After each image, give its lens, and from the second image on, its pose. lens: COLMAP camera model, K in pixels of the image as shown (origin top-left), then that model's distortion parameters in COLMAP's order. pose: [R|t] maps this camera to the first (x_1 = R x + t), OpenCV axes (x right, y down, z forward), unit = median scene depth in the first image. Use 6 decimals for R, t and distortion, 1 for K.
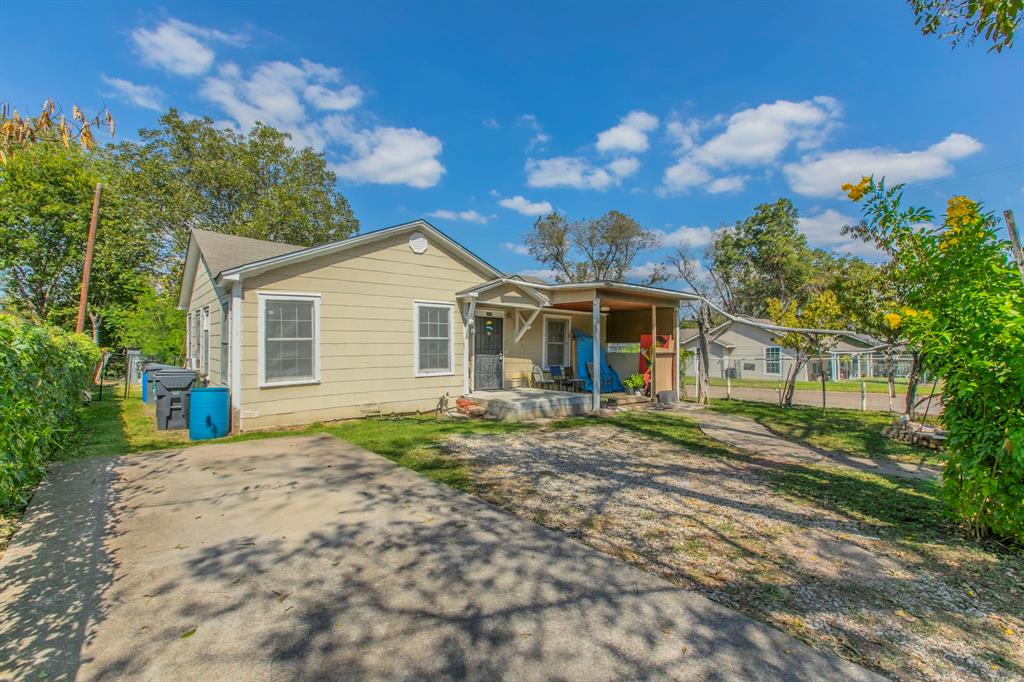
lens RADIAL K [[455.5, 0, 531.4], [0, 455.5, 348.7], [0, 0, 1]] dist [-0.000149, -0.000033]
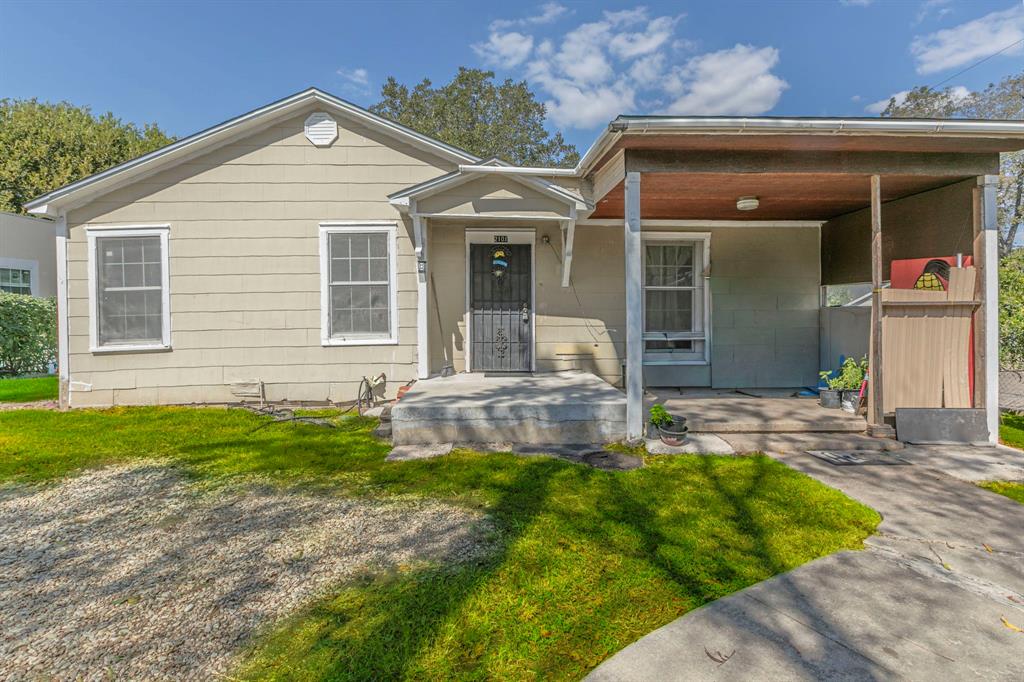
lens RADIAL K [[504.7, 0, 514.8], [0, 504.7, 314.3], [0, 0, 1]] dist [0.002793, -0.007144]
pose [[0.770741, -0.003913, -0.637136, 0.363423], [0.008239, 0.999959, 0.003825, 0.017410], [0.637095, -0.008197, 0.770742, 0.592745]]
